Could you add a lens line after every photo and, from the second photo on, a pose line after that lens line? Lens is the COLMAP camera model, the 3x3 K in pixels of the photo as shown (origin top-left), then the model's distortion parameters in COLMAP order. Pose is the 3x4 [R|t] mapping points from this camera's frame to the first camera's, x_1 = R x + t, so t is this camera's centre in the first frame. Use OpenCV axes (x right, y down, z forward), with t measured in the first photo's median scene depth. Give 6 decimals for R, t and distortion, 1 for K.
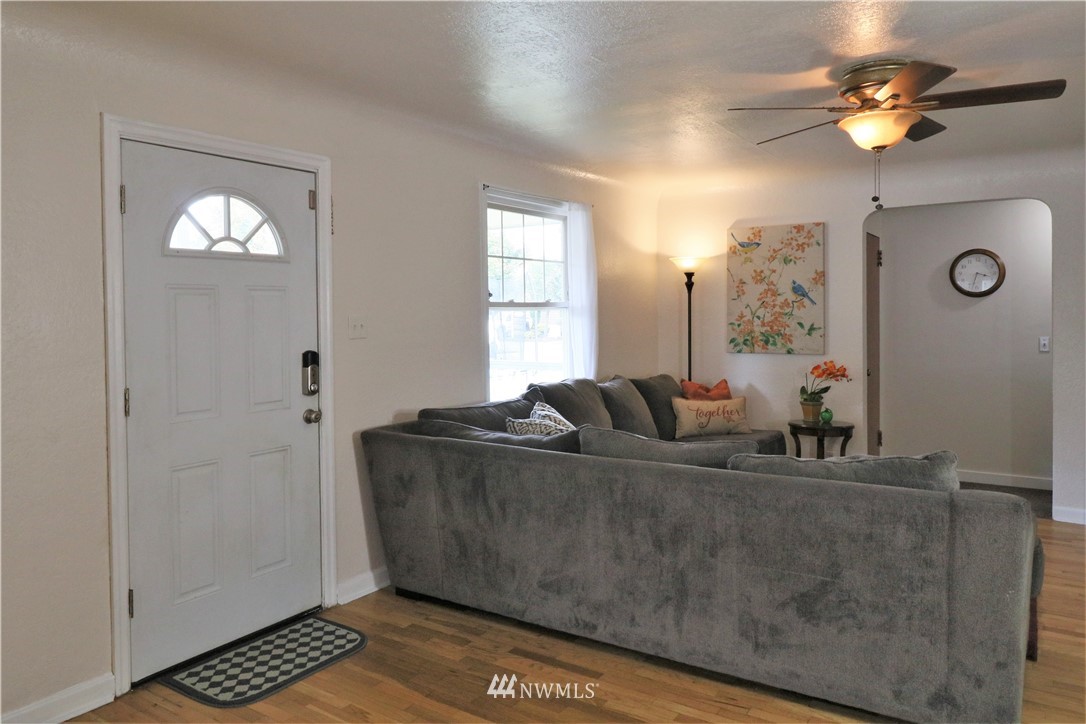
lens RADIAL K [[772.3, 0, 528.7], [0, 772.3, 323.4], [0, 0, 1]] dist [0.003604, 0.002341]
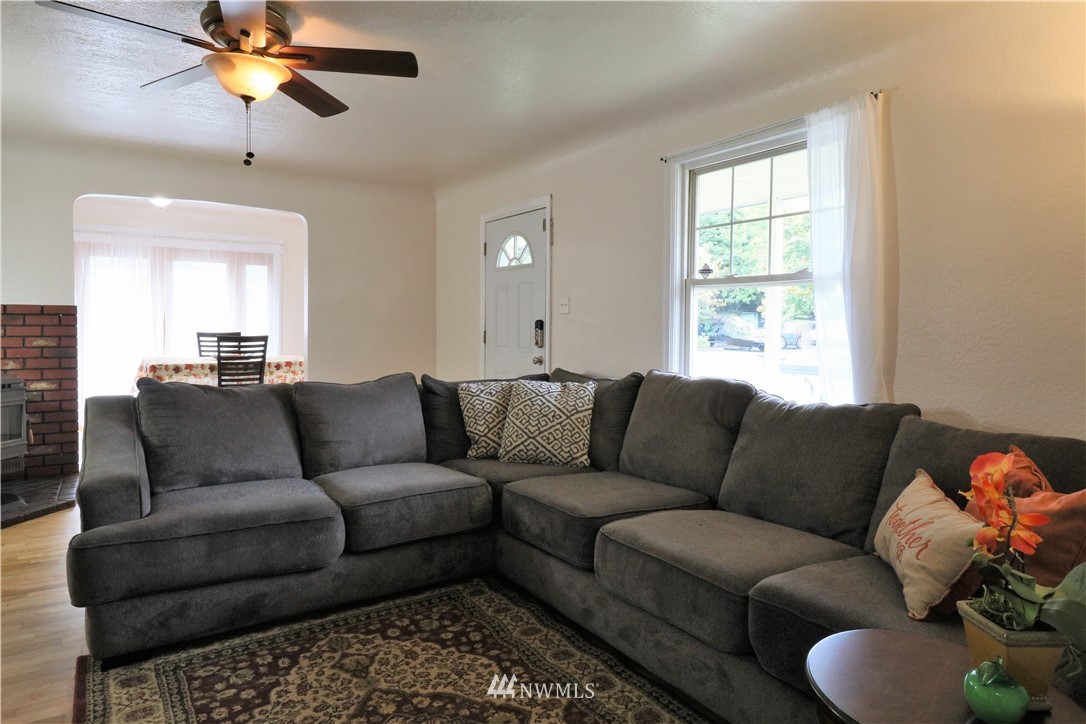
lens RADIAL K [[640.2, 0, 541.8], [0, 640.2, 347.8], [0, 0, 1]] dist [0.003489, 0.000770]
pose [[-0.361271, 0.048690, -0.931189, 0.574197], [-0.015932, 0.998168, 0.058374, 0.009106], [0.932325, 0.035925, -0.359834, 0.883633]]
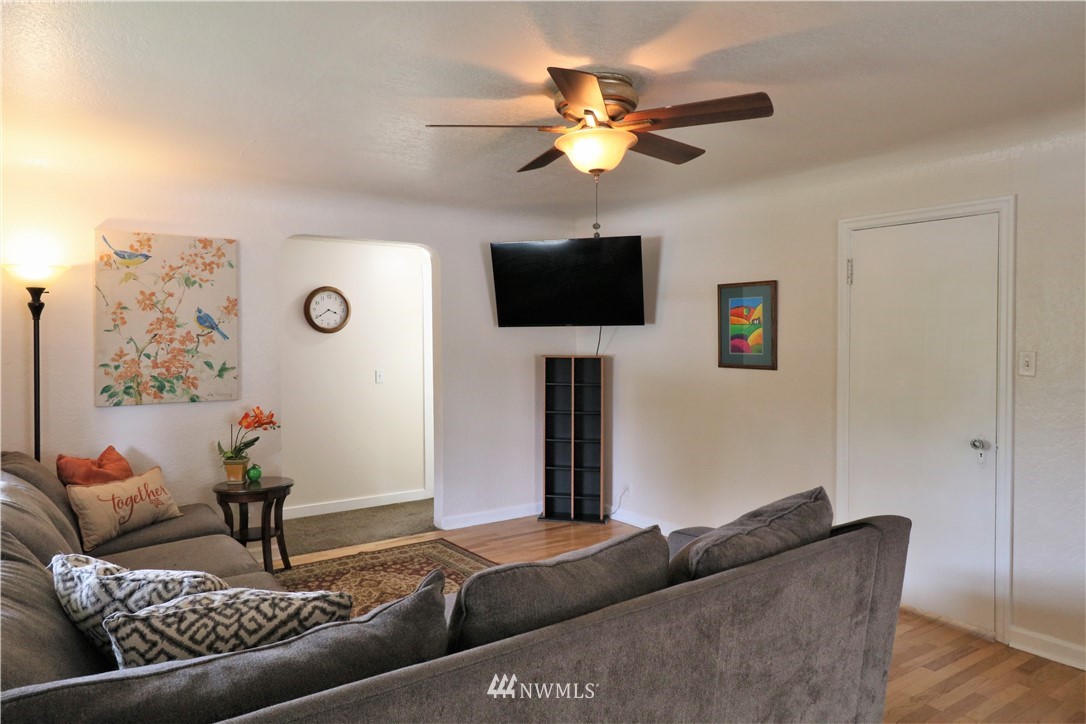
lens RADIAL K [[689.3, 0, 529.9], [0, 689.3, 349.3], [0, 0, 1]] dist [0.001507, 0.000438]
pose [[0.364792, -0.005936, 0.931070, -0.187386], [0.014112, 0.999900, 0.000846, -0.009658], [-0.930982, 0.012831, 0.364839, 0.431324]]
